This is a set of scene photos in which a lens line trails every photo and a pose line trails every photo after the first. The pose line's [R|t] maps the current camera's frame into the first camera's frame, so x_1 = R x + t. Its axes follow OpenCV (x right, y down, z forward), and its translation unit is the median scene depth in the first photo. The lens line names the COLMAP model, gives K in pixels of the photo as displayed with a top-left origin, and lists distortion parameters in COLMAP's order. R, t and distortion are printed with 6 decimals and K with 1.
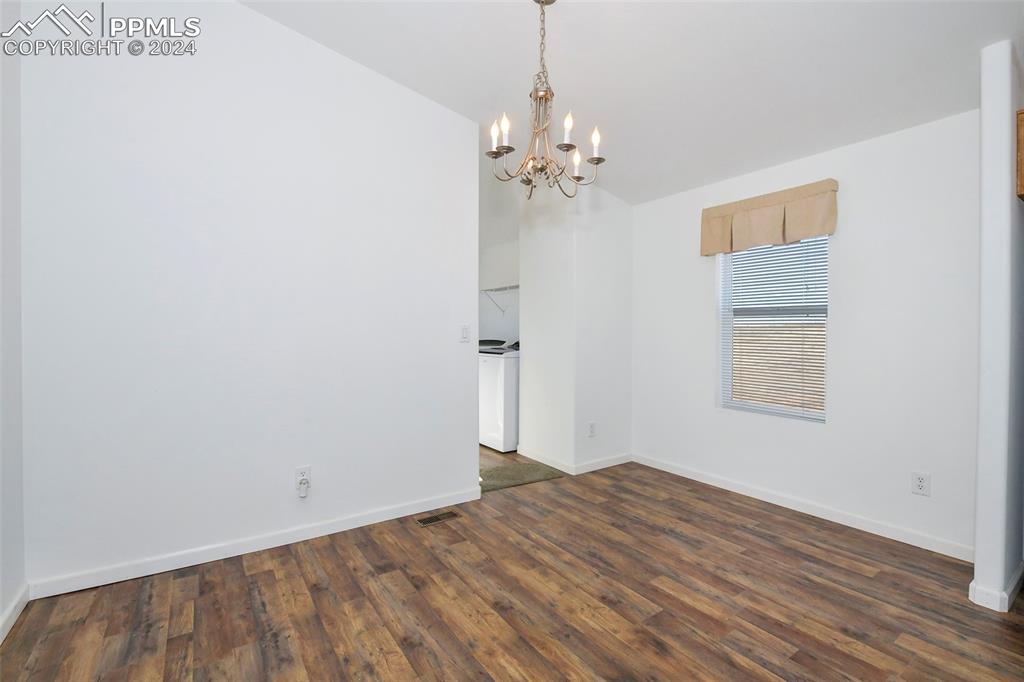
lens RADIAL K [[470.4, 0, 536.4], [0, 470.4, 317.0], [0, 0, 1]] dist [0.015898, -0.000161]
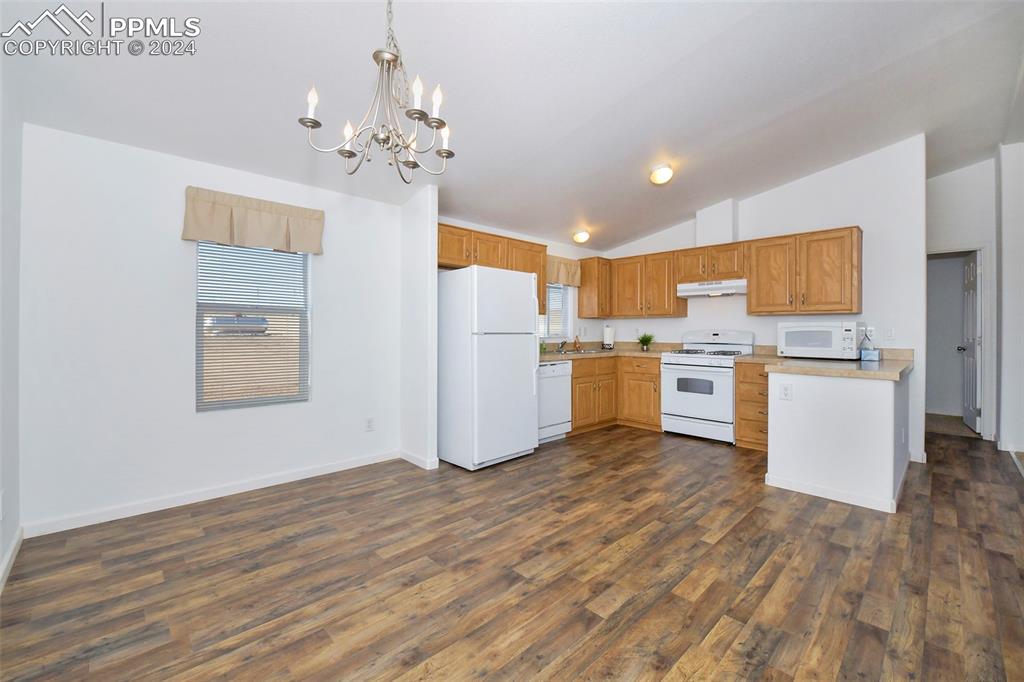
lens RADIAL K [[413.1, 0, 508.6], [0, 413.1, 333.0], [0, 0, 1]] dist [-0.008079, -0.000155]
pose [[-0.126909, -0.002185, 0.991912, -0.631290], [-0.039080, 0.999232, -0.002799, 0.030749], [-0.991144, -0.039119, -0.126897, 0.740974]]
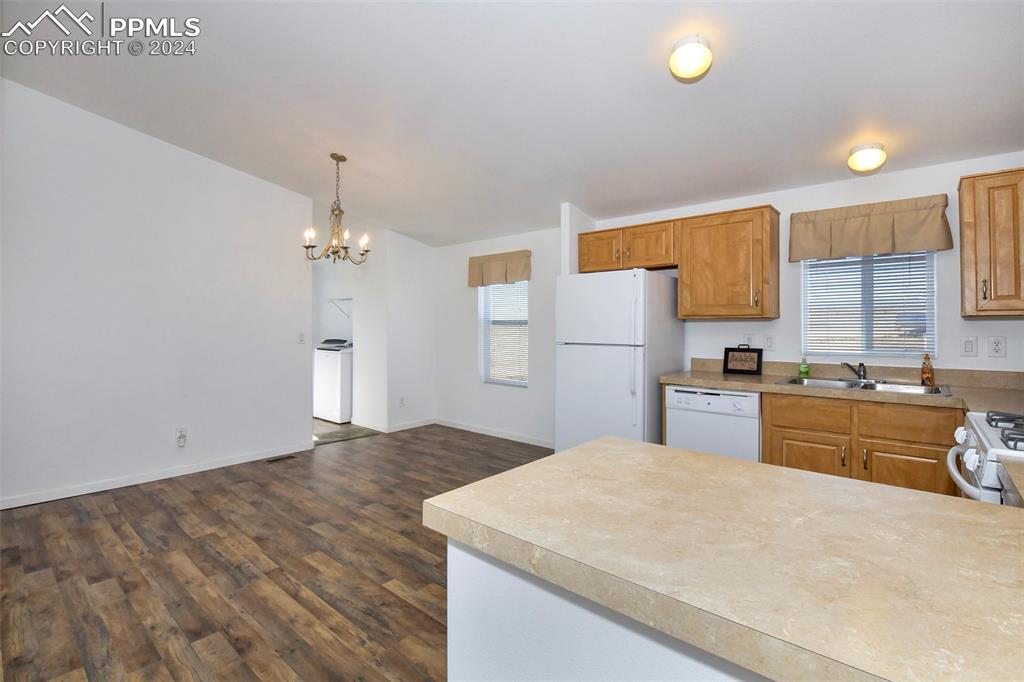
lens RADIAL K [[470.4, 0, 536.4], [0, 470.4, 317.0], [0, 0, 1]] dist [0.015898, -0.000161]
pose [[0.969808, 0.002369, 0.243858, 0.256771], [-0.006330, 0.999860, 0.015460, -0.075520], [-0.243787, -0.016537, 0.969688, -0.792061]]
